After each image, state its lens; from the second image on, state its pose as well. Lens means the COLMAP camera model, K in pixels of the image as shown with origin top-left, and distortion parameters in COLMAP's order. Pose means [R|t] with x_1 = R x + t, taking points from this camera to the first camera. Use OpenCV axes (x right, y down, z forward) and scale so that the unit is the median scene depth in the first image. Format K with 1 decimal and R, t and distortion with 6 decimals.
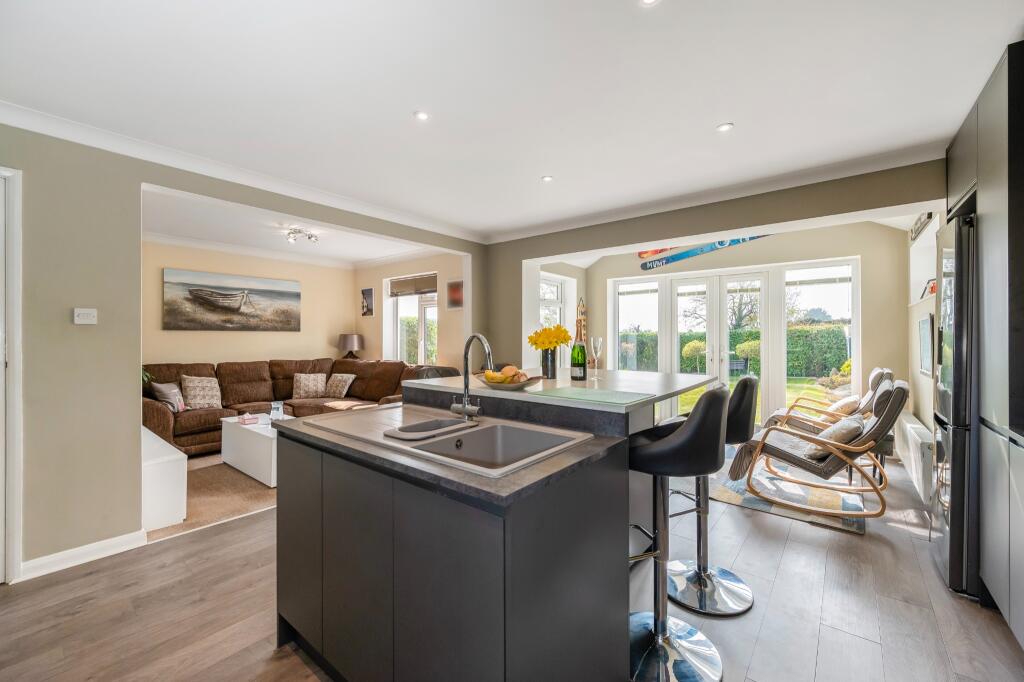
lens RADIAL K [[407.0, 0, 511.5], [0, 407.0, 338.7], [0, 0, 1]] dist [-0.002691, 0.000182]
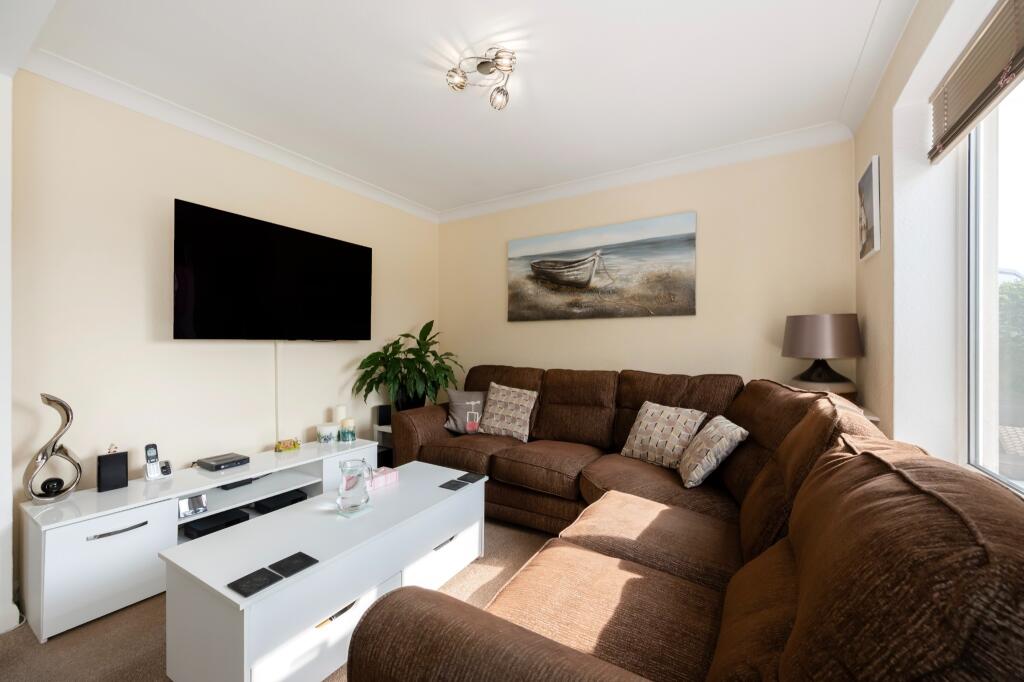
lens RADIAL K [[407.0, 0, 511.0], [0, 407.0, 345.9], [0, 0, 1]] dist [-0.002691, 0.000182]
pose [[0.134047, -0.002649, -0.990971, -0.085003], [-0.004913, 0.999982, -0.003338, 0.024157], [0.990963, 0.005316, 0.134031, 0.816000]]
